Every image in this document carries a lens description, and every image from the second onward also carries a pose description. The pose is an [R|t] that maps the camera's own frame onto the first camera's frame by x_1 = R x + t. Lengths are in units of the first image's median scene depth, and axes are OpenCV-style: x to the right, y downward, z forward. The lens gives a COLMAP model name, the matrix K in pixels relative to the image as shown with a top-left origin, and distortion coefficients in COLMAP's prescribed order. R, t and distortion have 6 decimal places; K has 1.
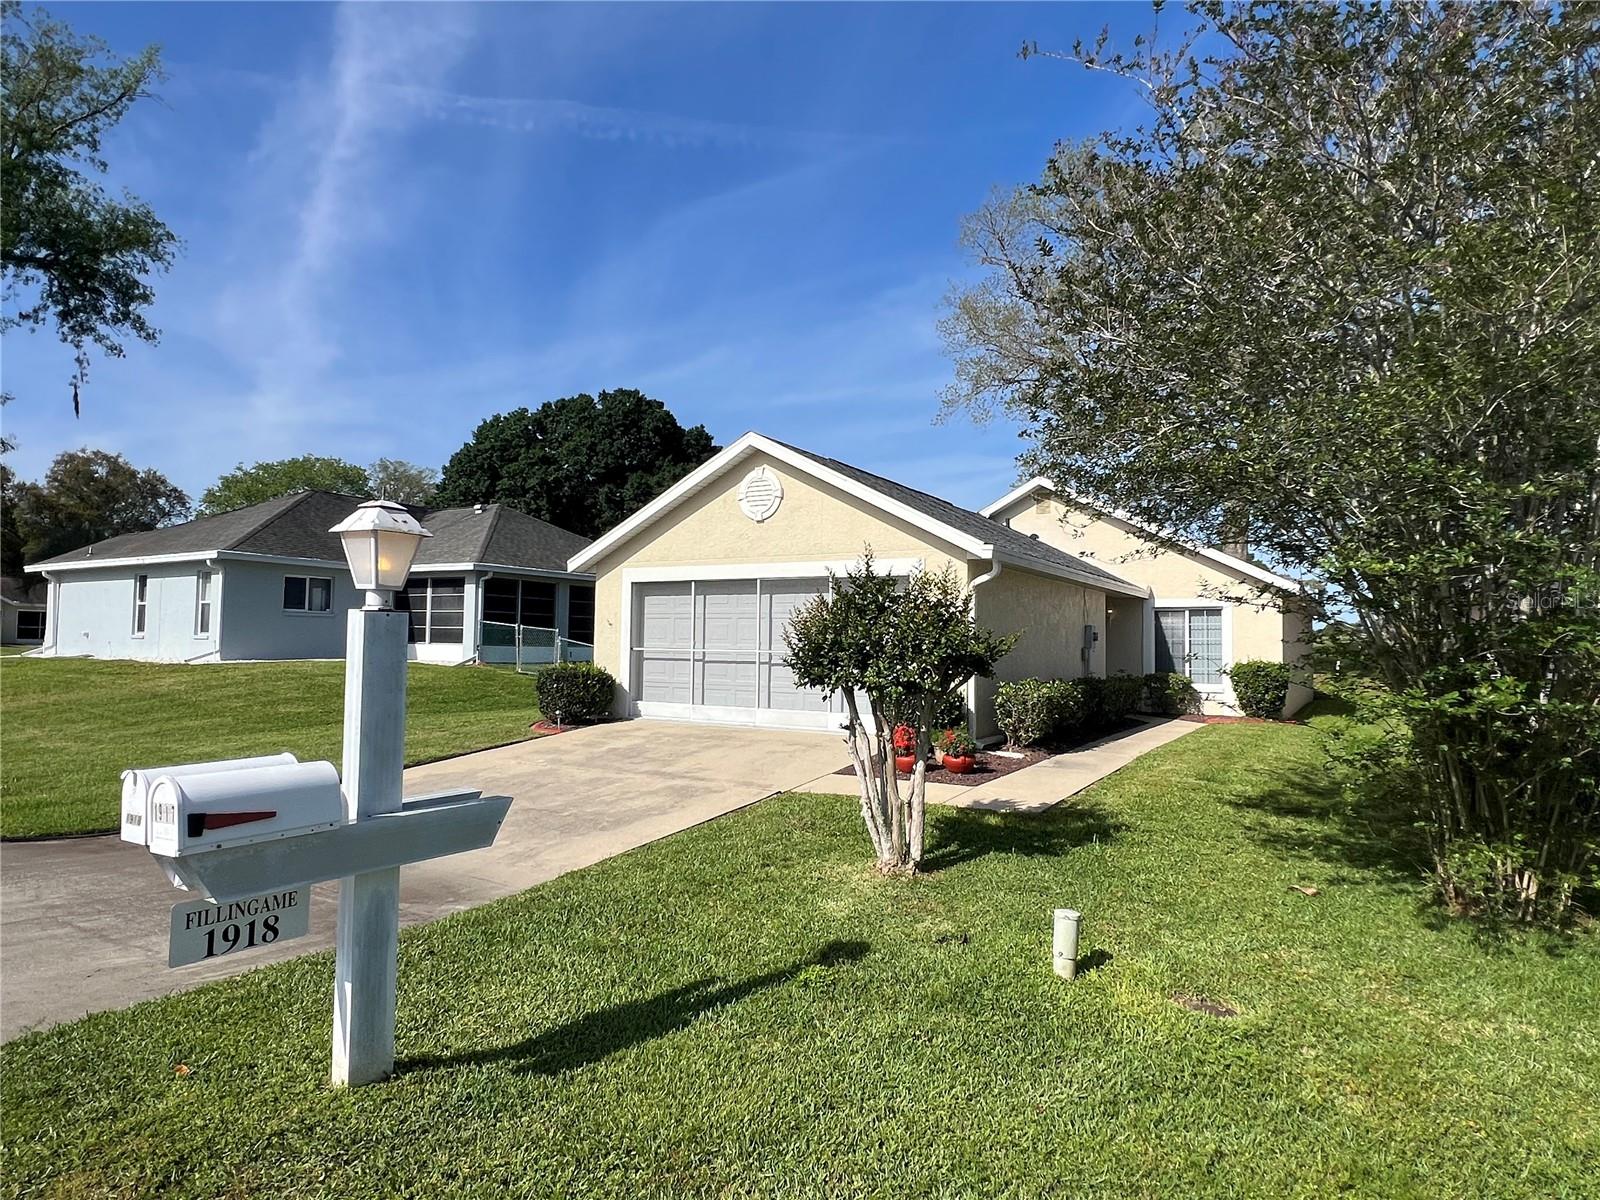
lens RADIAL K [[945.5, 0, 810.5], [0, 945.5, 610.8], [0, 0, 1]] dist [0.046116, -0.003068]
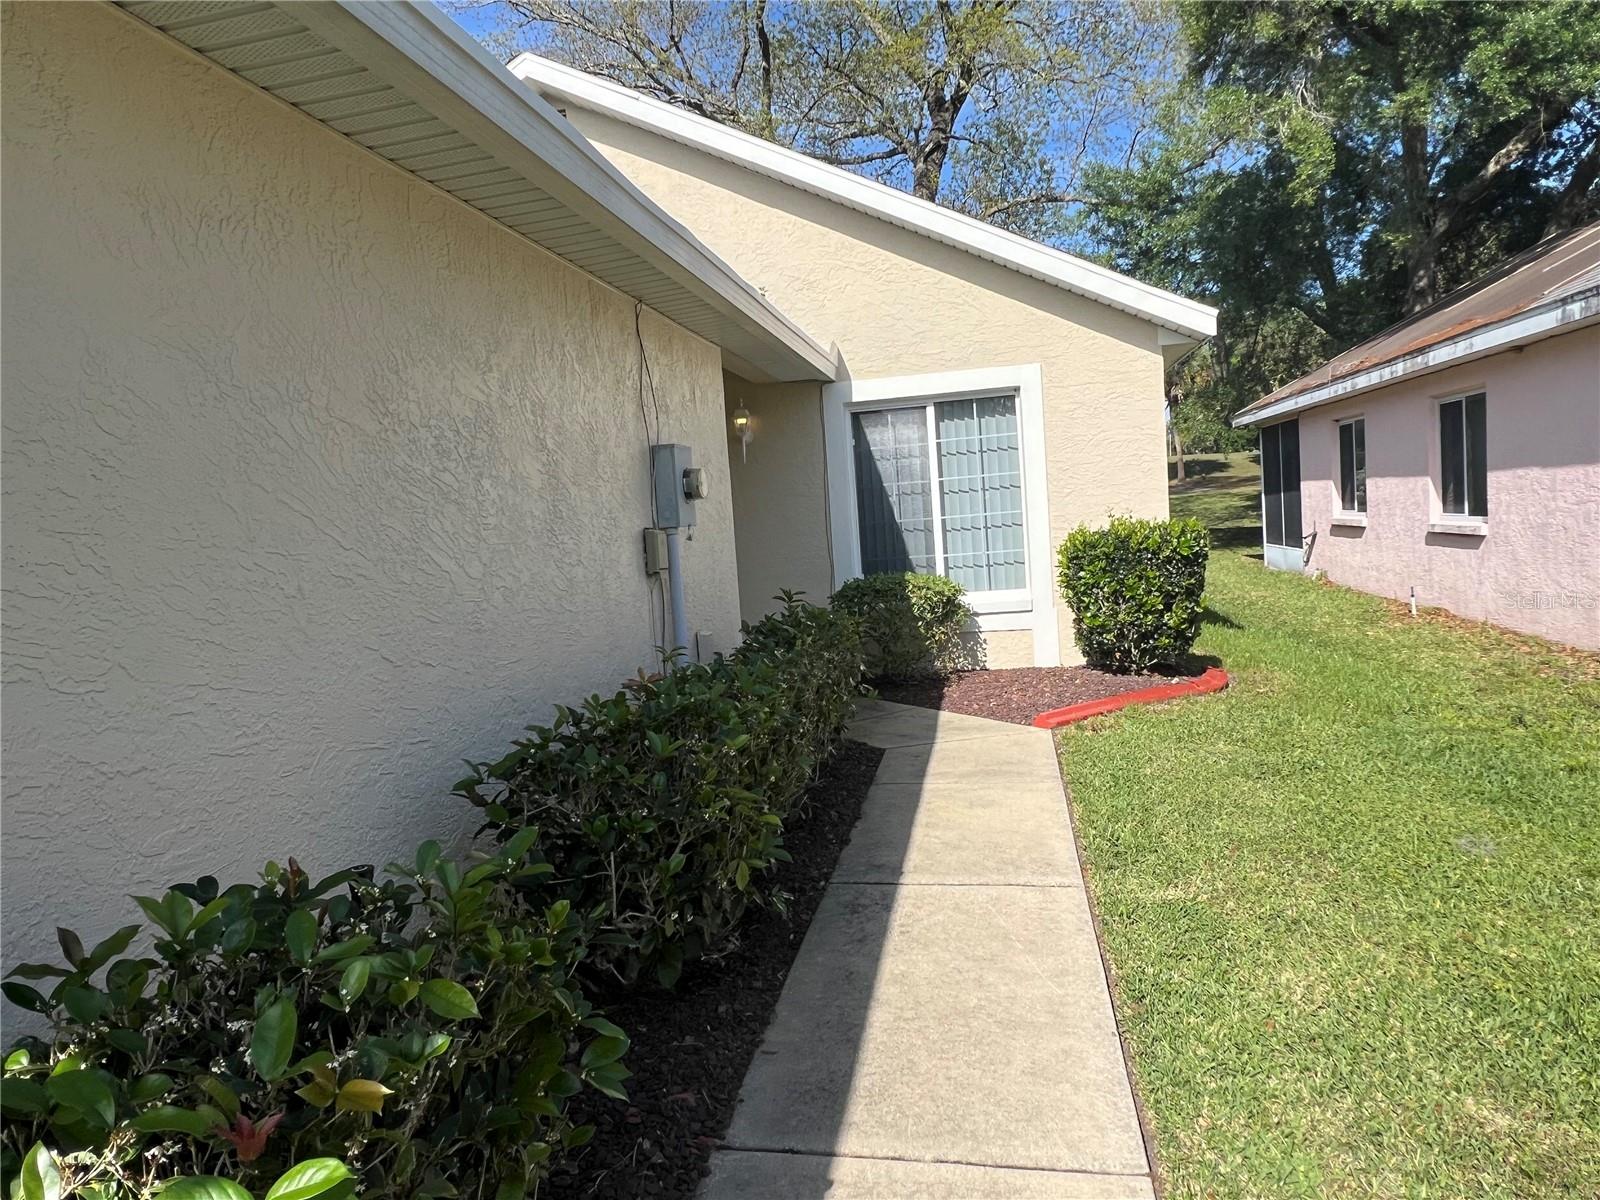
lens RADIAL K [[1029.4, 0, 797.6], [0, 1029.4, 597.8], [0, 0, 1]] dist [0.000828, 0.000261]
pose [[0.937474, -0.107927, 0.330898, 0.227528], [0.072109, 0.990307, 0.118710, 0.026691], [-0.340502, -0.087427, 0.936170, 0.709971]]
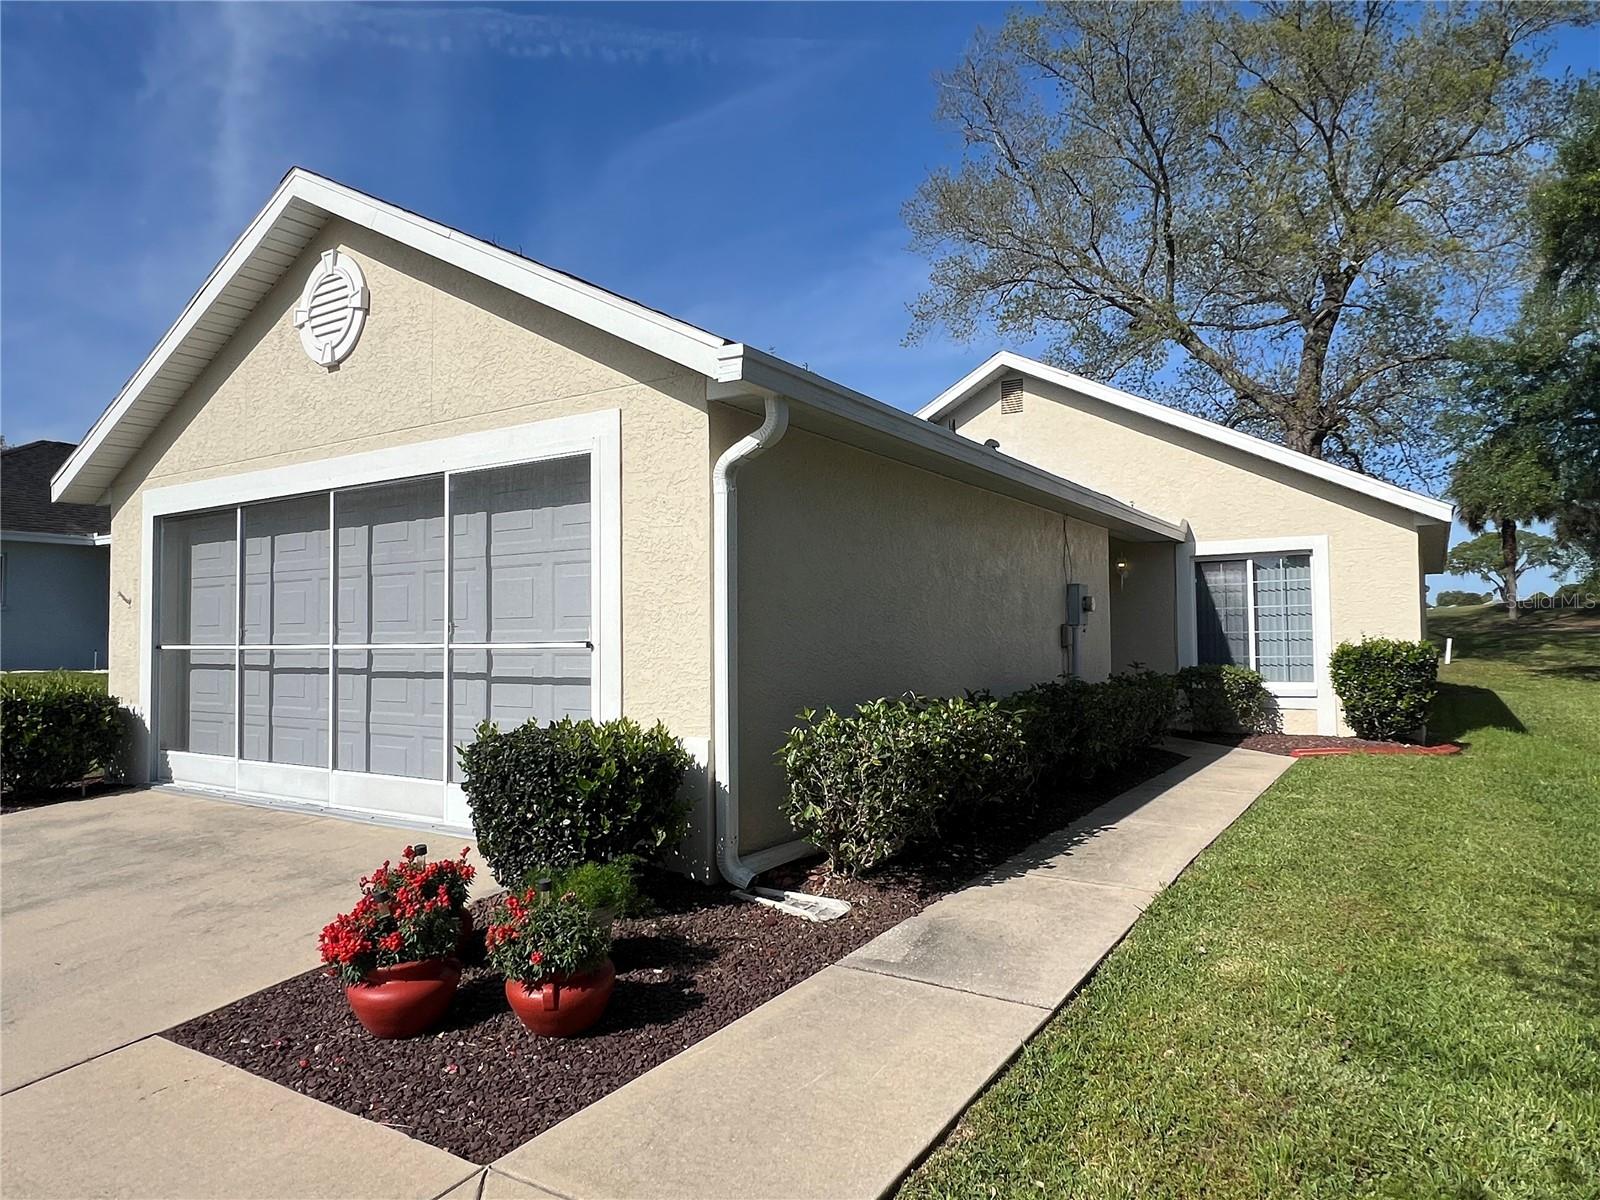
lens RADIAL K [[986.0, 0, 800.1], [0, 986.0, 594.0], [0, 0, 1]] dist [0.002959, 0.007190]
pose [[0.999010, -0.025695, -0.036323, 0.155861], [0.025424, 0.999646, -0.007894, 0.021832], [0.036513, 0.006963, 0.999309, 0.425661]]
